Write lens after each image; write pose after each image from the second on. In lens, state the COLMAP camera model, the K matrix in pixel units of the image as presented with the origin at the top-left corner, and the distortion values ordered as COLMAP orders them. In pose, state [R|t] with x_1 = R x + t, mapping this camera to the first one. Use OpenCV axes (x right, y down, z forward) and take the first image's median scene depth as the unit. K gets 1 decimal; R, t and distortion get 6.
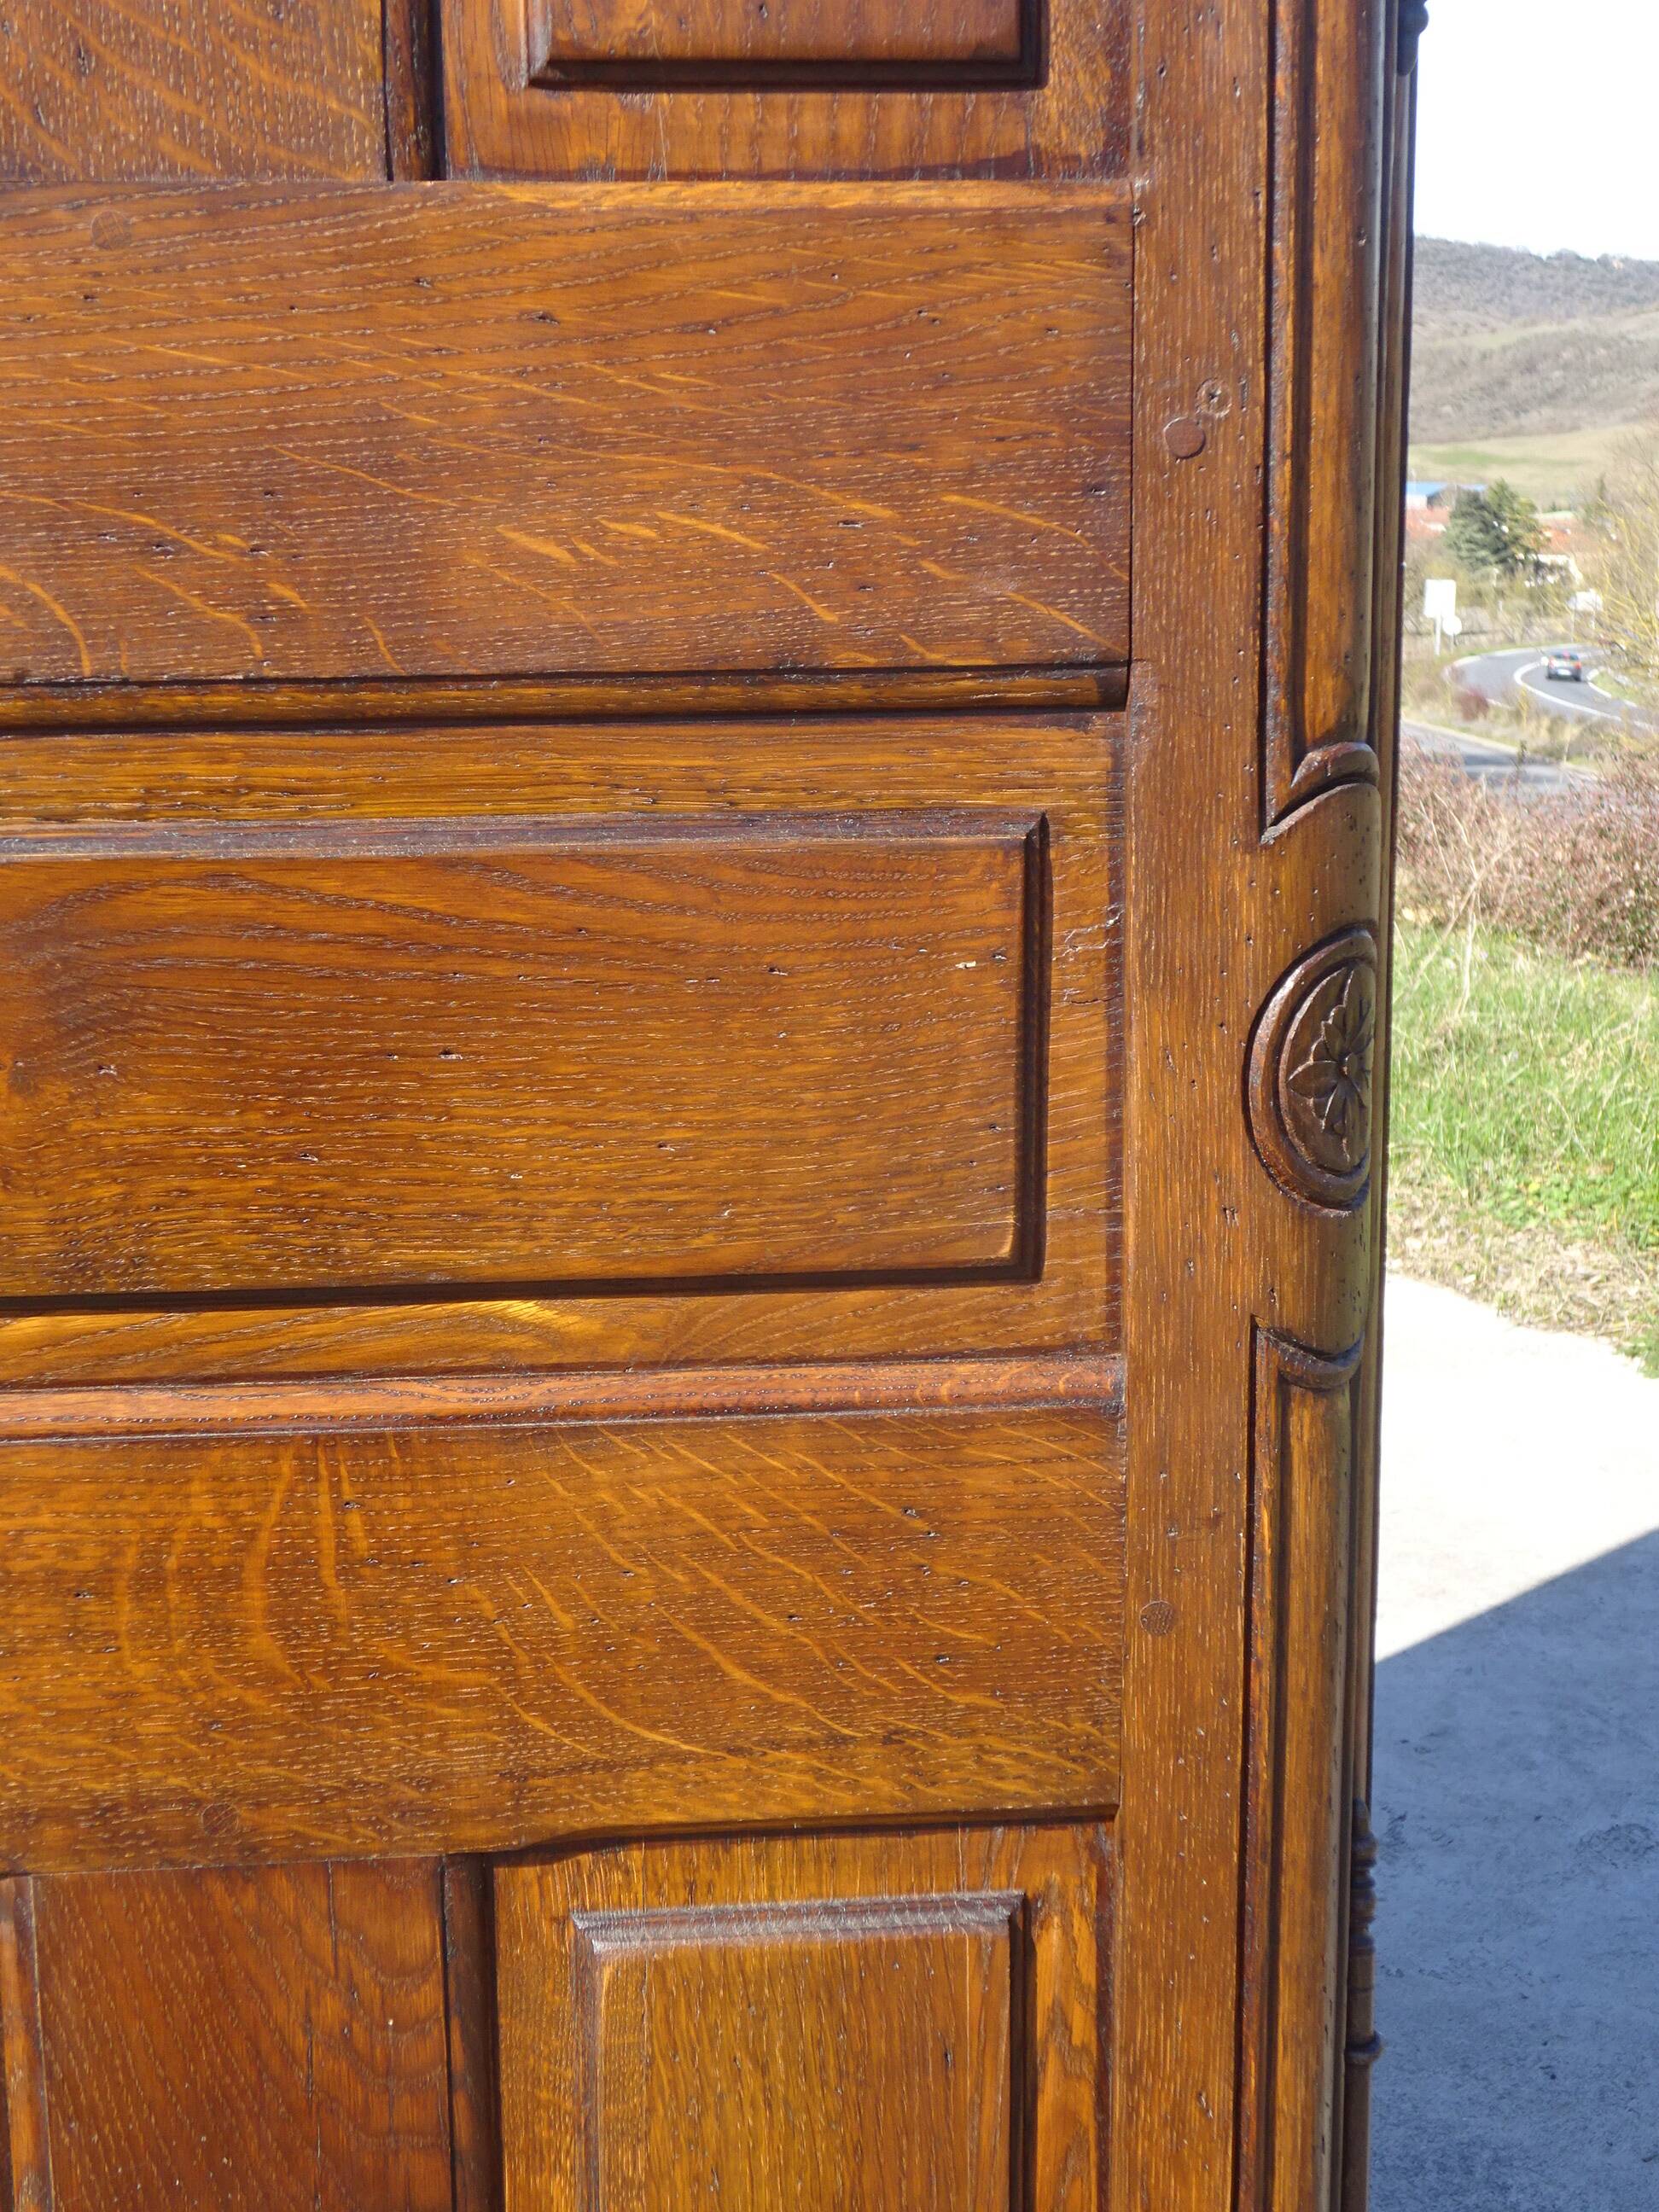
lens RADIAL K [[3138.5, 0, 832.1], [0, 3138.5, 1026.5], [0, 0, 1]] dist [0.006415, 0.097100]
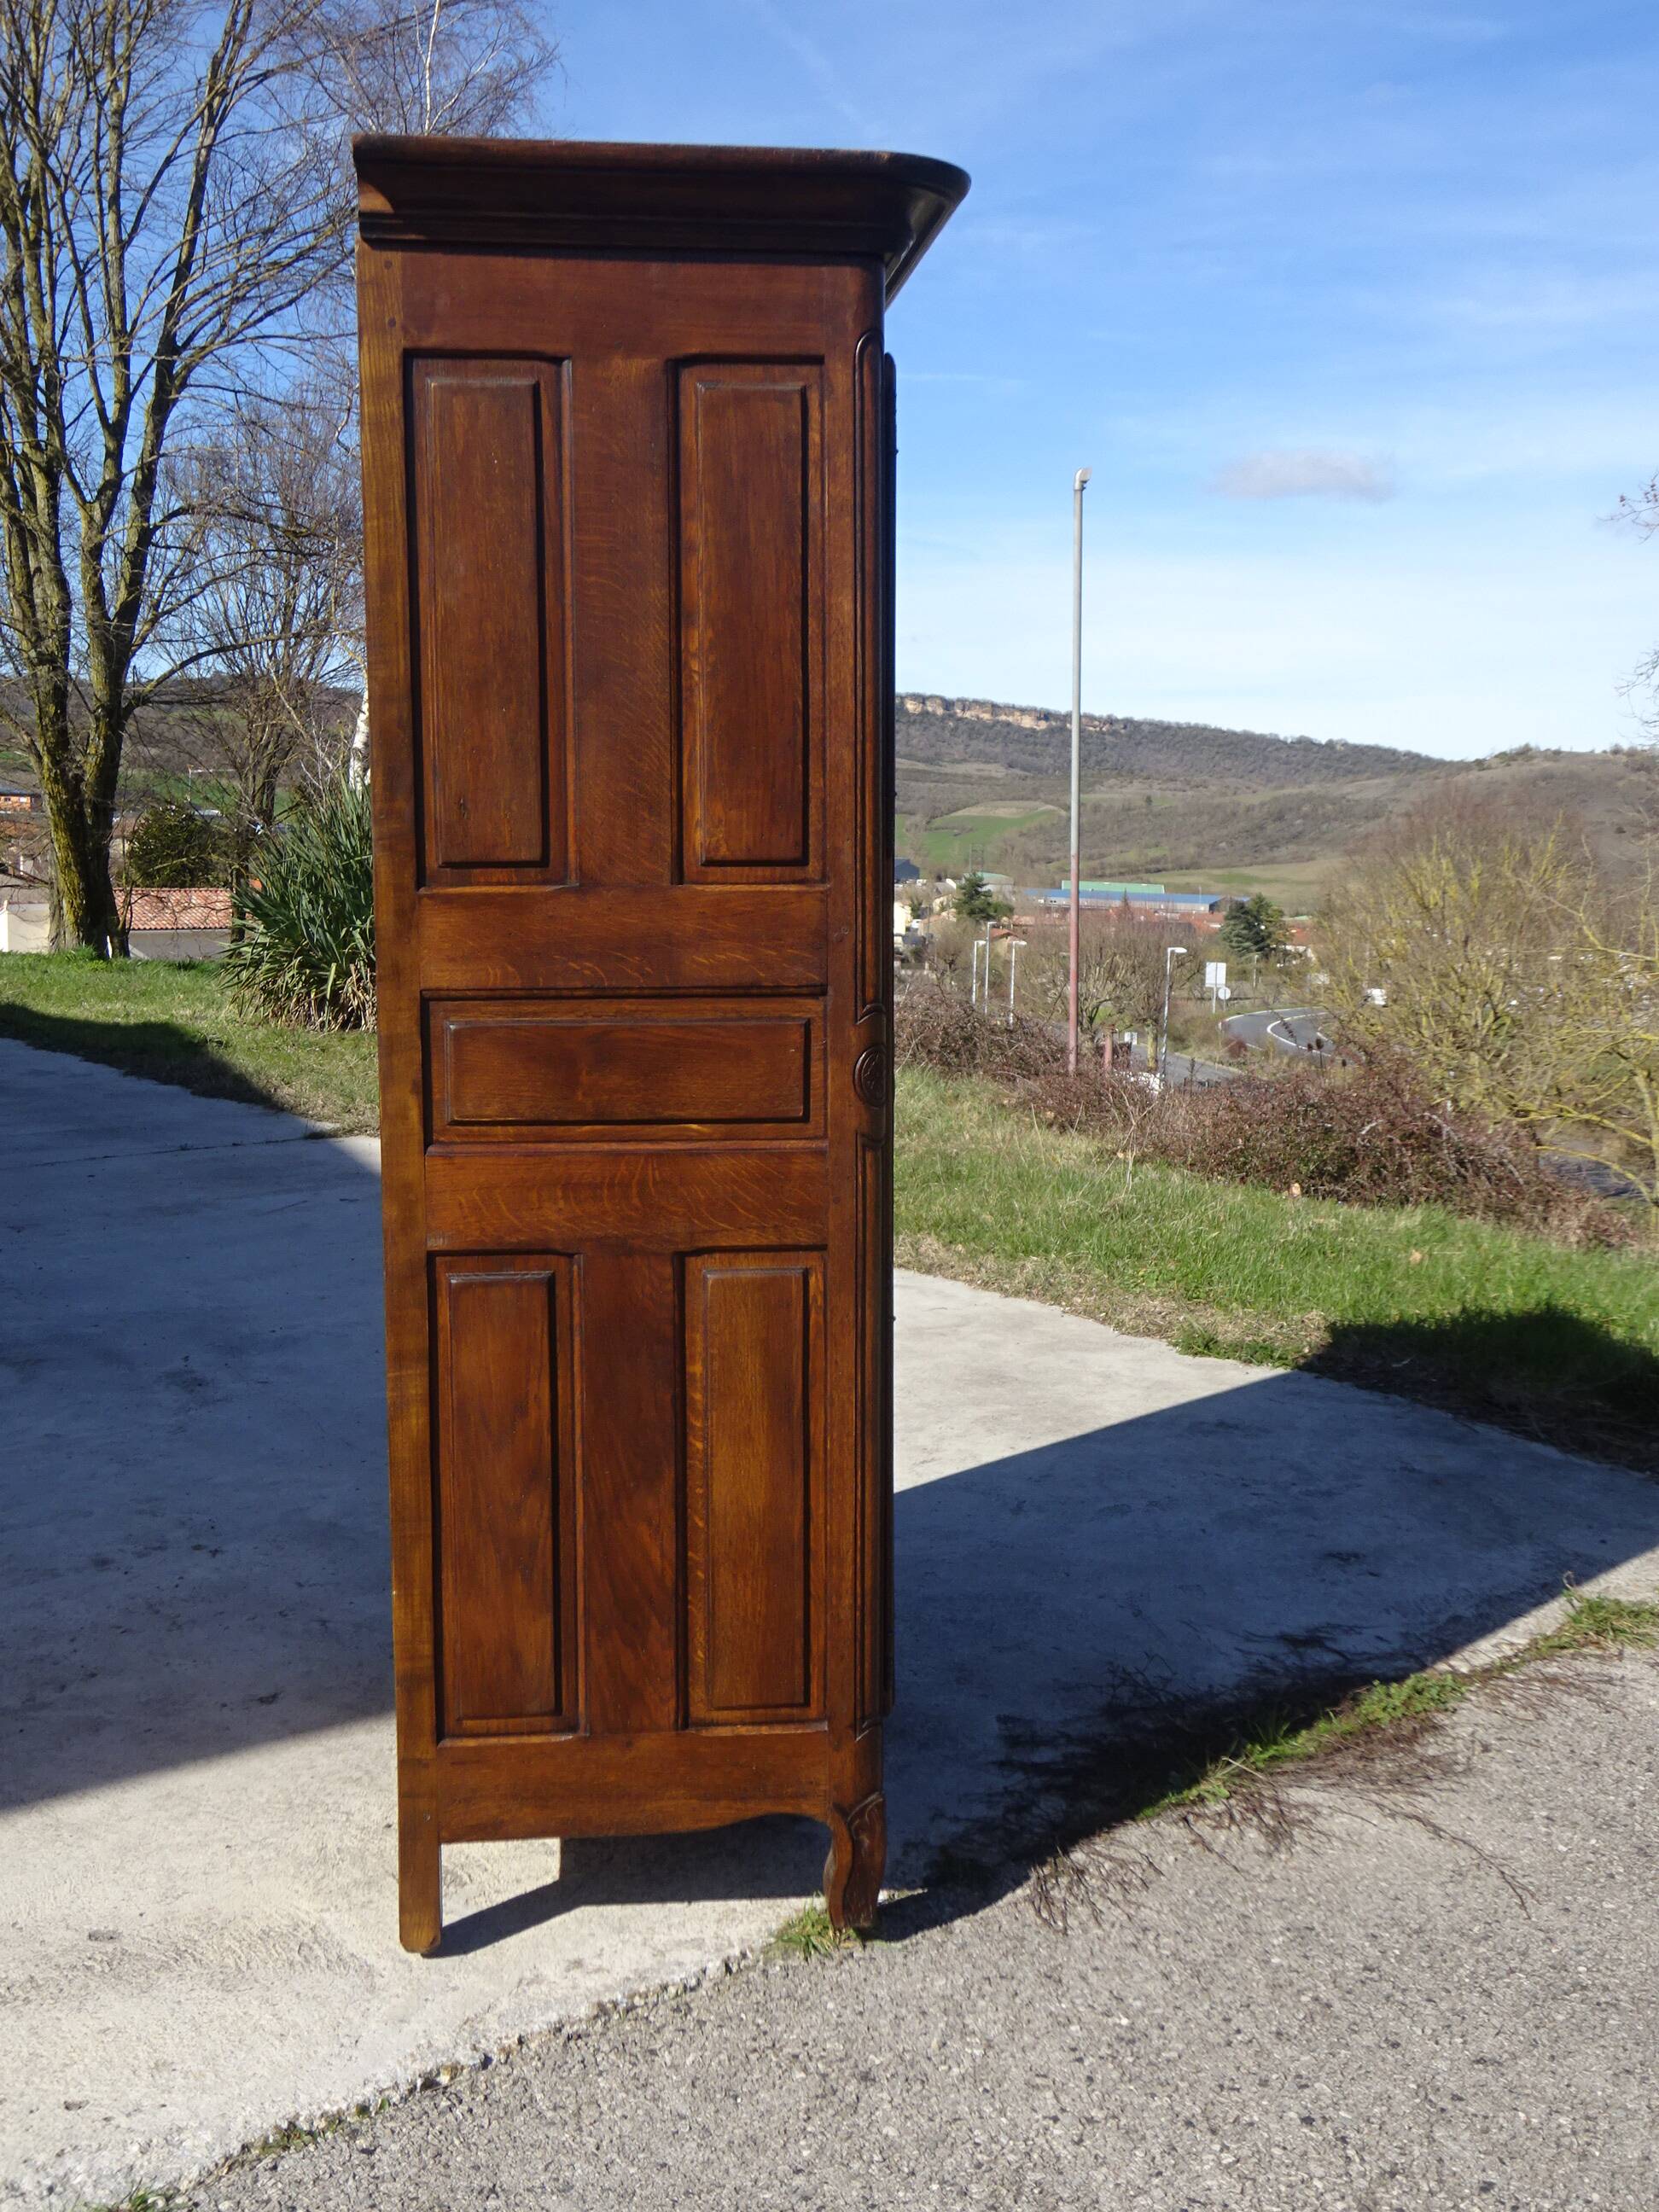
lens RADIAL K [[2453.7, 0, 866.4], [0, 2453.7, 1104.6], [0, 0, 1]] dist [0.008888, 0.020981]
pose [[0.999627, 0.006457, 0.026533, 0.053835], [-0.004280, 0.996678, -0.081330, 0.333504], [-0.026970, 0.081186, 0.996334, -2.450119]]
